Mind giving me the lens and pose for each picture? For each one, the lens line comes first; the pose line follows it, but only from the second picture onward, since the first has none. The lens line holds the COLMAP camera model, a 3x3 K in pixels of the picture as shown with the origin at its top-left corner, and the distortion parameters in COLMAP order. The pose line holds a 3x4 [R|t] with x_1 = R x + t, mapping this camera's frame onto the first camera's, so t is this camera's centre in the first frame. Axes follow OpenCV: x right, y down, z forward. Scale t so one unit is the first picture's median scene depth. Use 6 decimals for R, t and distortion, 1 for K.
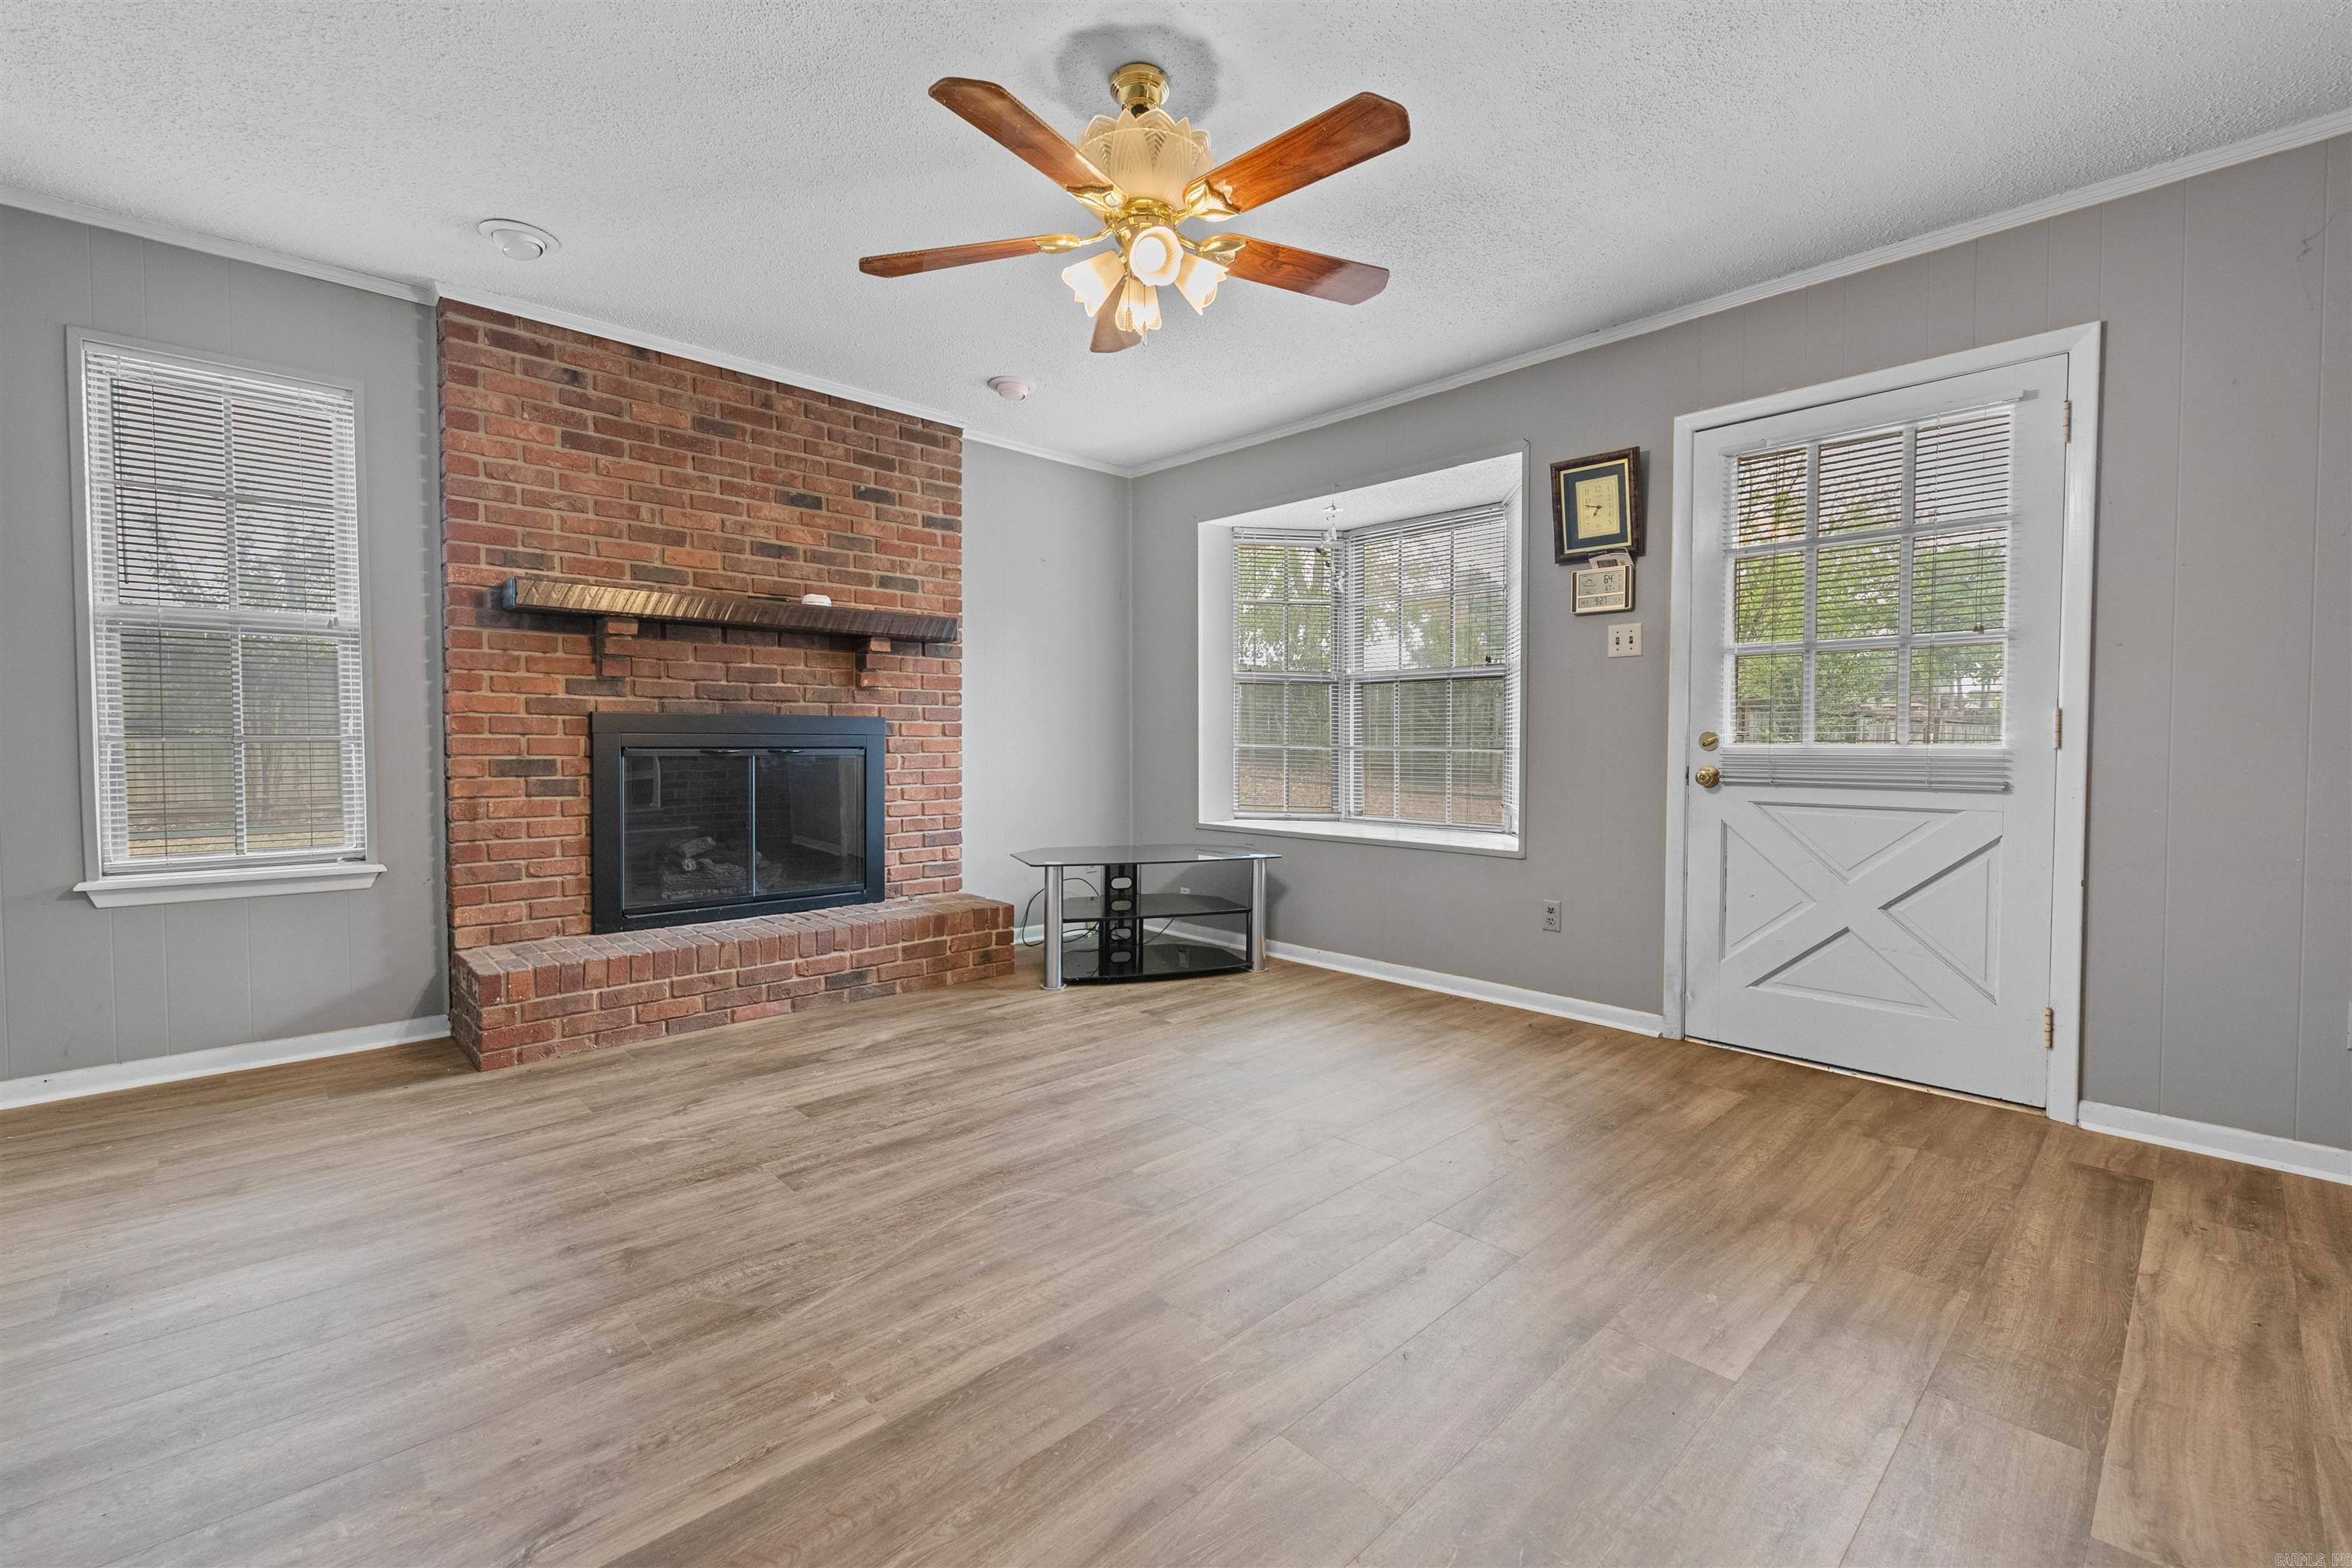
lens RADIAL K [[983.3, 0, 1209.9], [0, 983.3, 777.3], [0, 0, 1]] dist [0.007202, -0.002742]
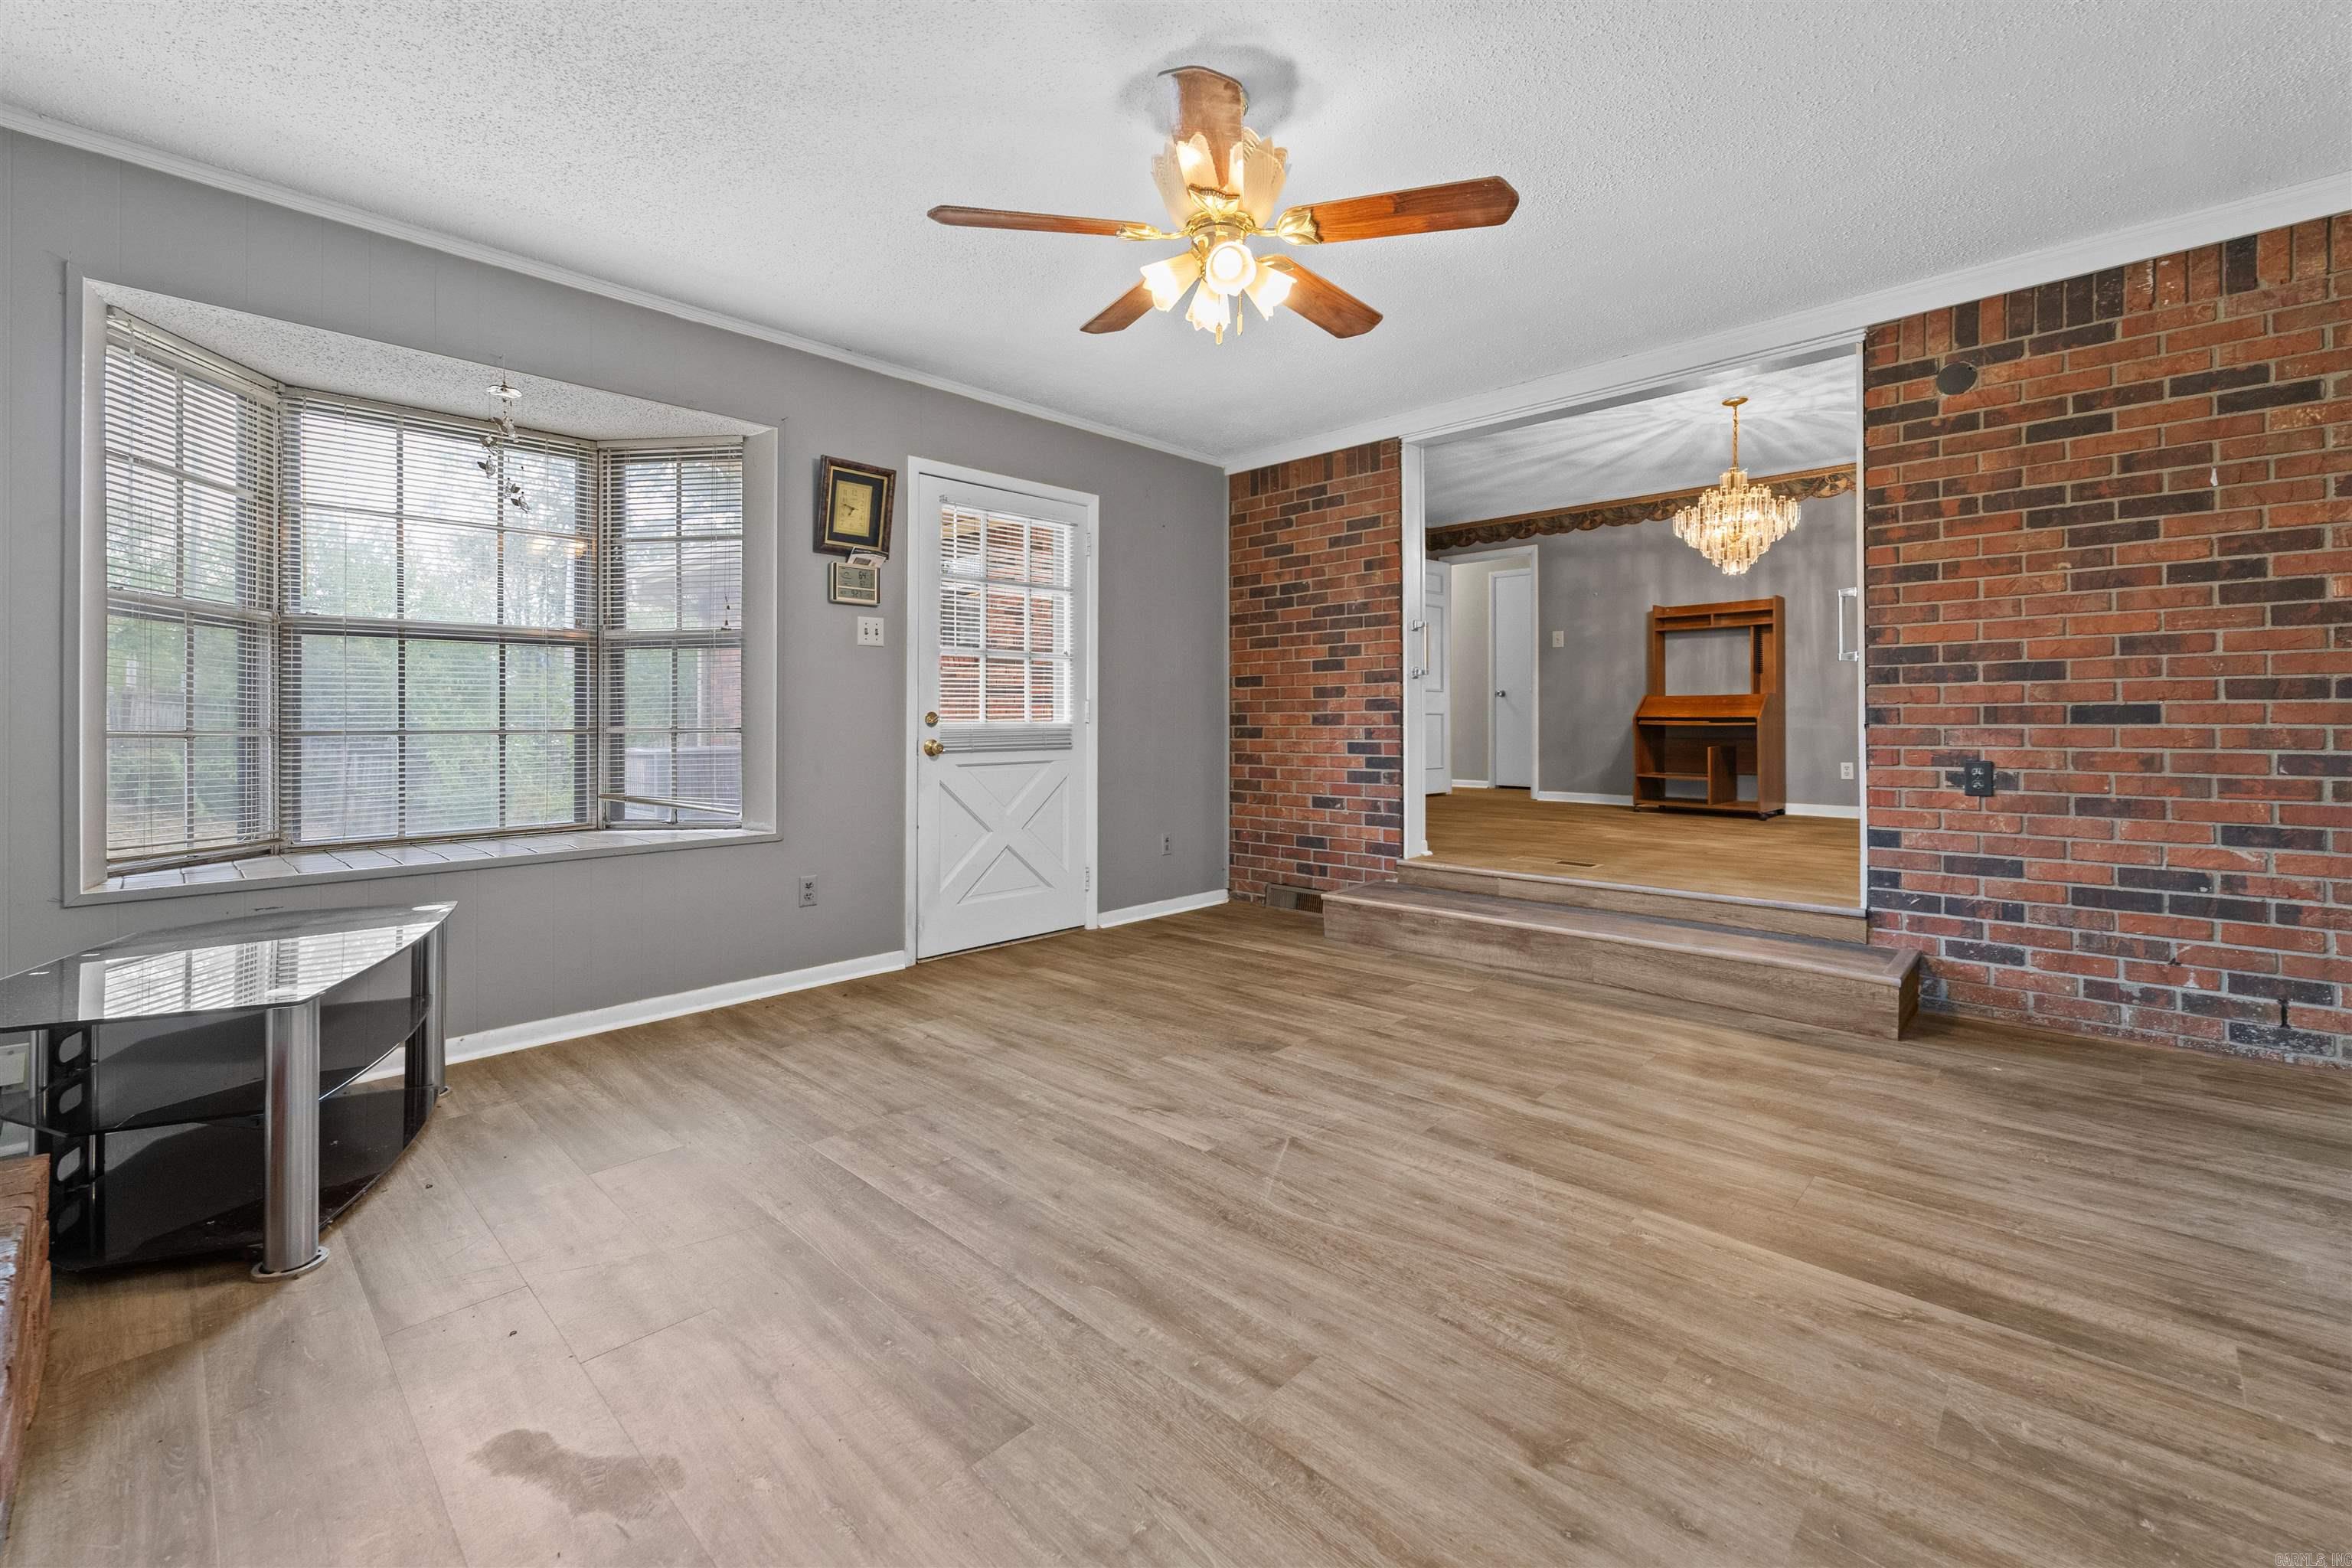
lens RADIAL K [[983.3, 0, 1113.8], [0, 983.3, 717.2], [0, 0, 1]] dist [0.007202, -0.002742]
pose [[0.002974, 0.000840, 0.999995, -0.717651], [0.039332, 0.999226, -0.000956, -0.027680], [-0.999222, 0.039334, 0.002939, 0.715113]]
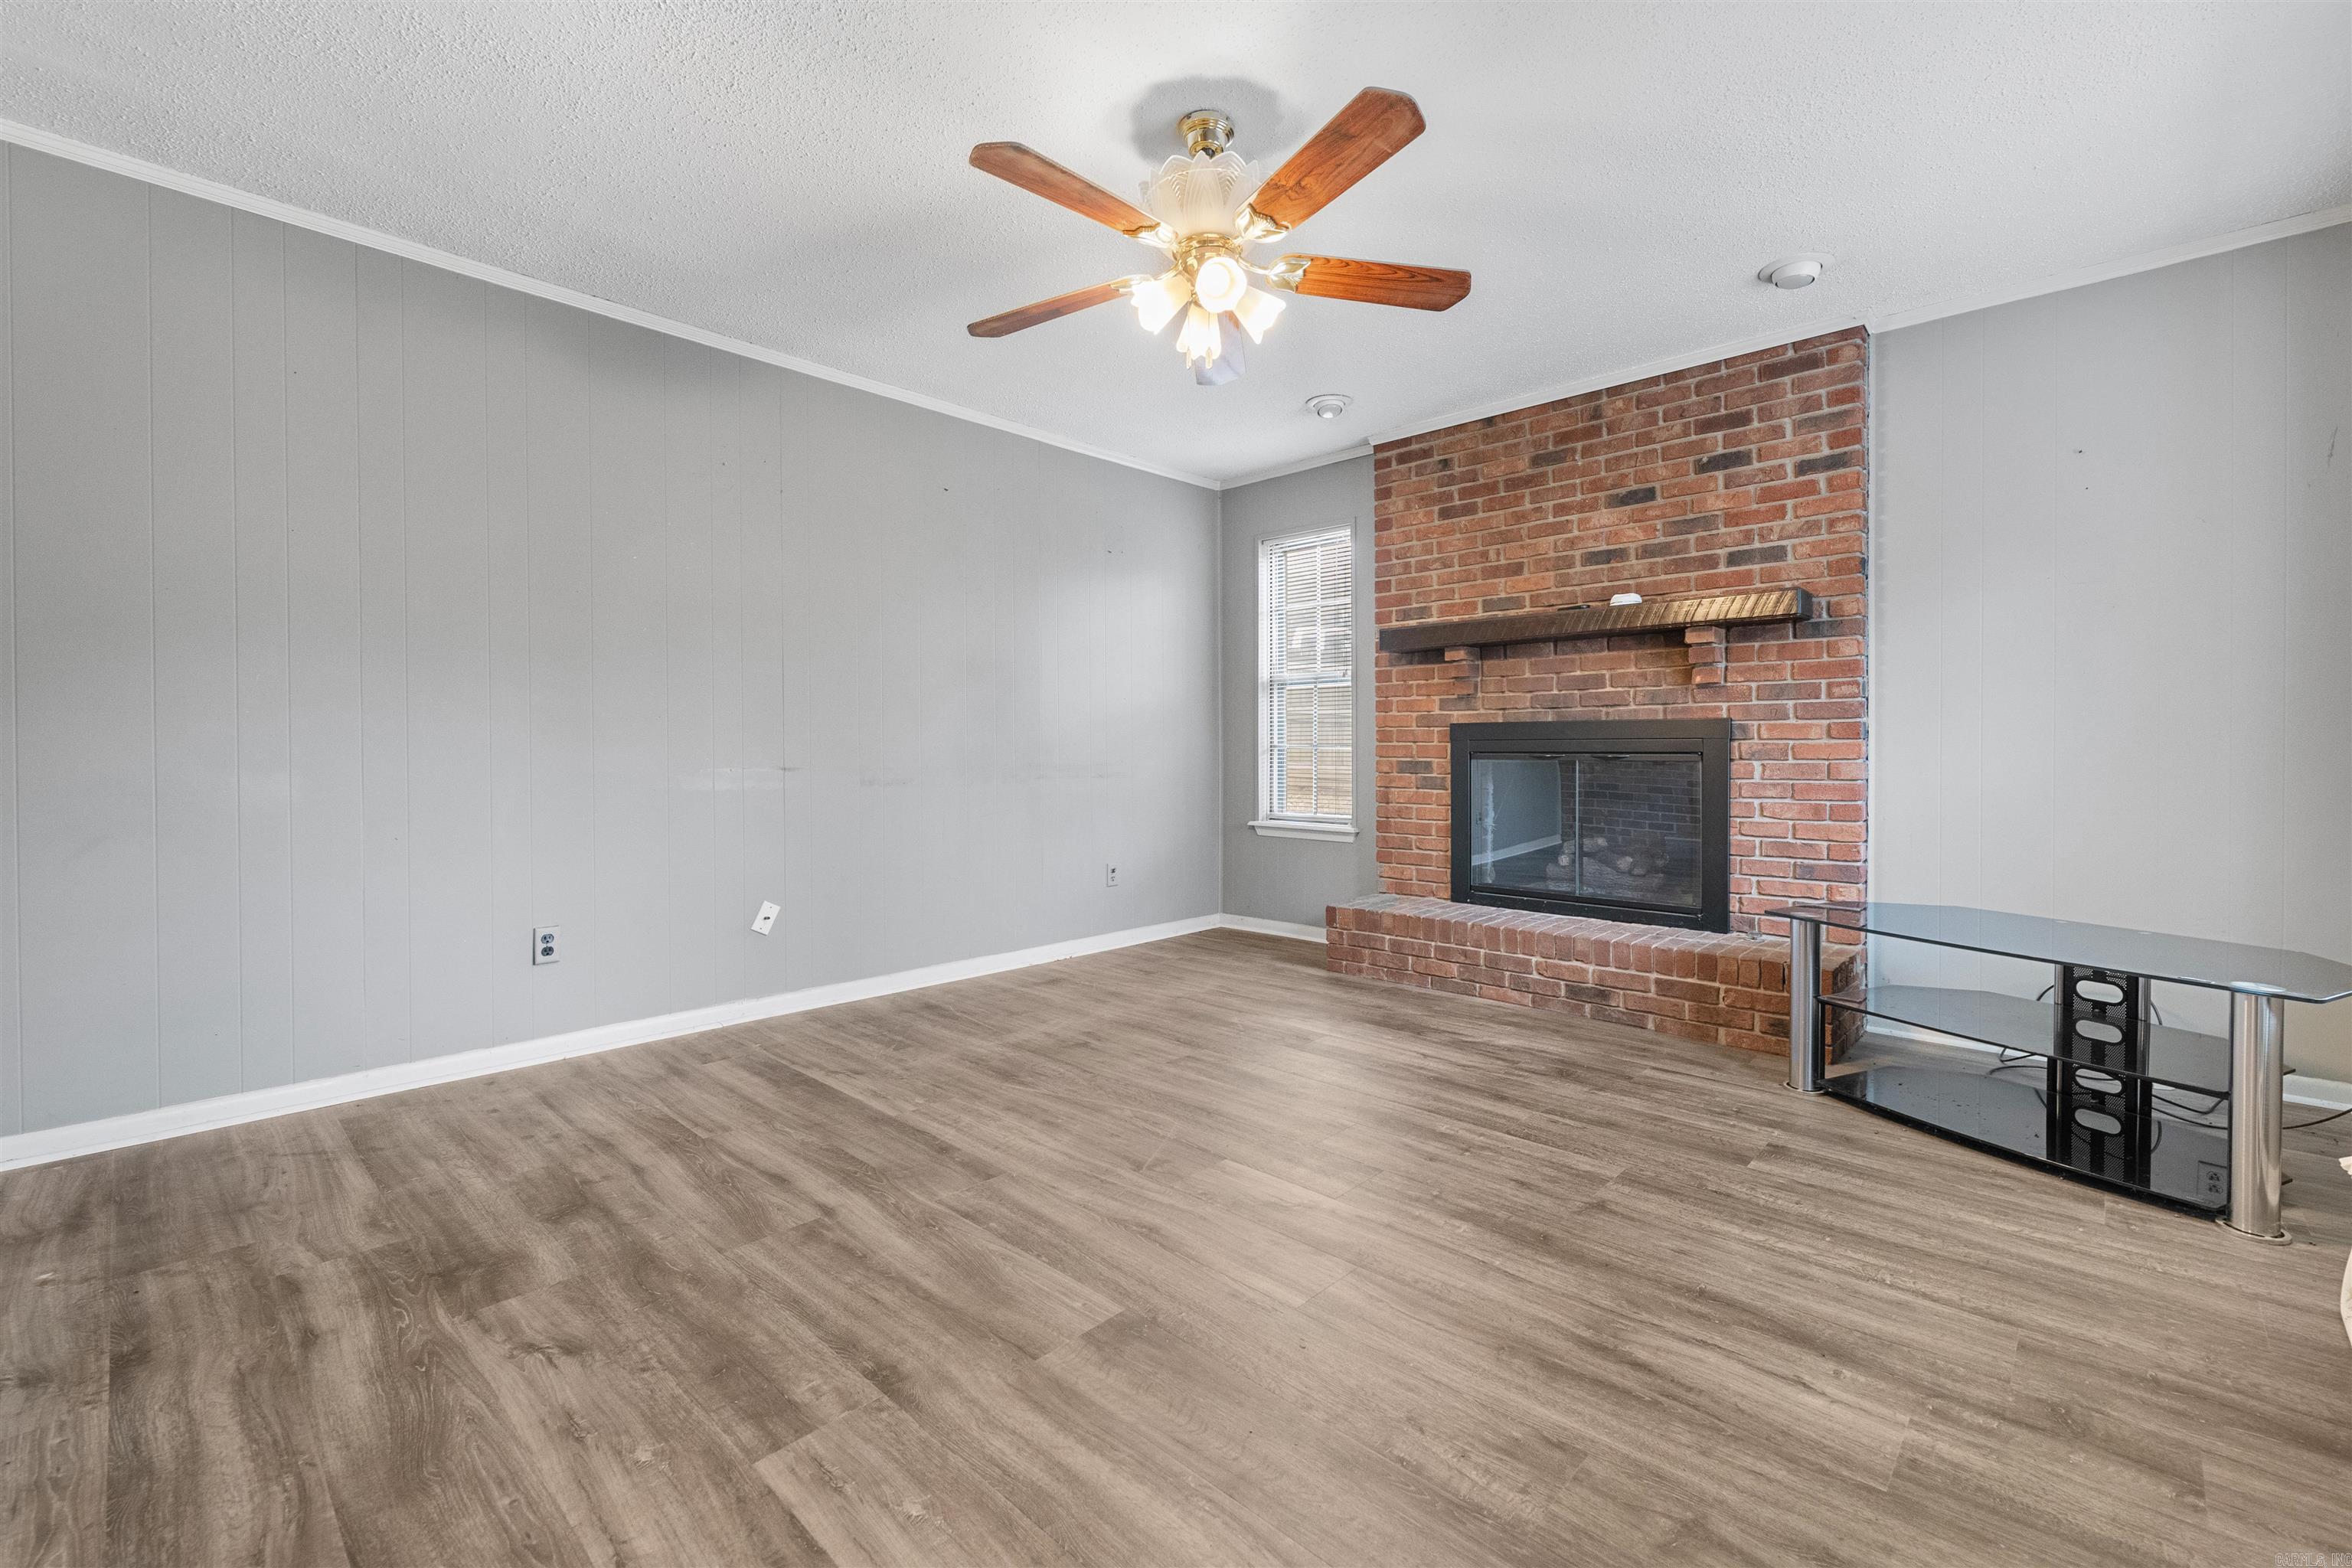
lens RADIAL K [[983.3, 0, 1142.1], [0, 983.3, 768.1], [0, 0, 1]] dist [0.007202, -0.002742]
pose [[0.029484, 0.016282, -0.999433, 0.629382], [-0.033695, 0.999315, 0.015286, -0.016076], [0.998997, 0.033225, 0.030012, 0.578216]]
